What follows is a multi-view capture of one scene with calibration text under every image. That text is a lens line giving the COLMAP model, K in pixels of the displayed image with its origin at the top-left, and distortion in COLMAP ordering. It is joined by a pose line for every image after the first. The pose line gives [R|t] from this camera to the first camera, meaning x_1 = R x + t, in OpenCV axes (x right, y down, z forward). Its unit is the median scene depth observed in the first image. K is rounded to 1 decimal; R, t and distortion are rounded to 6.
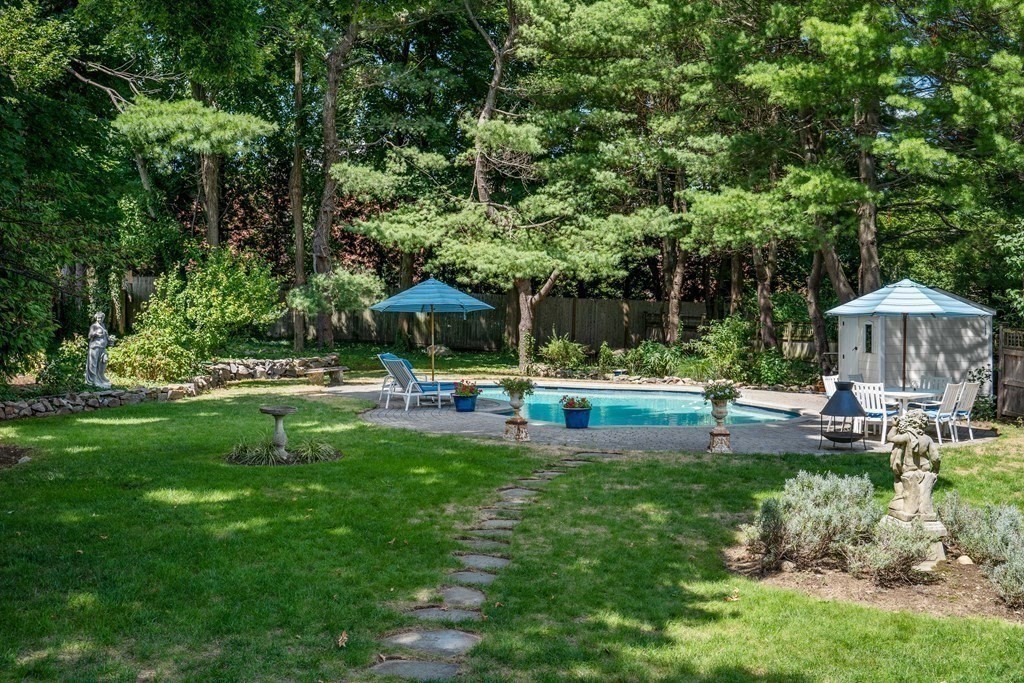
lens RADIAL K [[1171.3, 0, 508.9], [0, 1171.3, 339.4], [0, 0, 1]] dist [-0.010189, 0.000000]
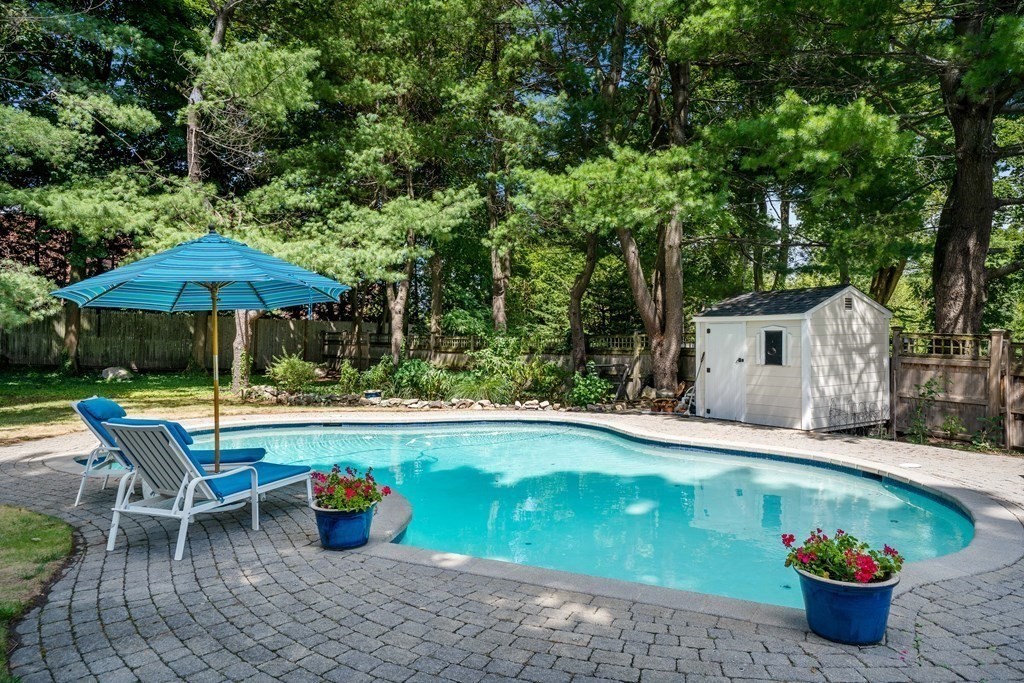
lens RADIAL K [[705.6, 0, 509.6], [0, 705.6, 343.3], [0, 0, 1]] dist [-0.001777, 0.000182]
pose [[0.875961, -0.021164, 0.481918, -0.073837], [0.025094, 0.999684, -0.001711, -0.006495], [-0.481729, 0.013592, 0.876215, 0.508186]]
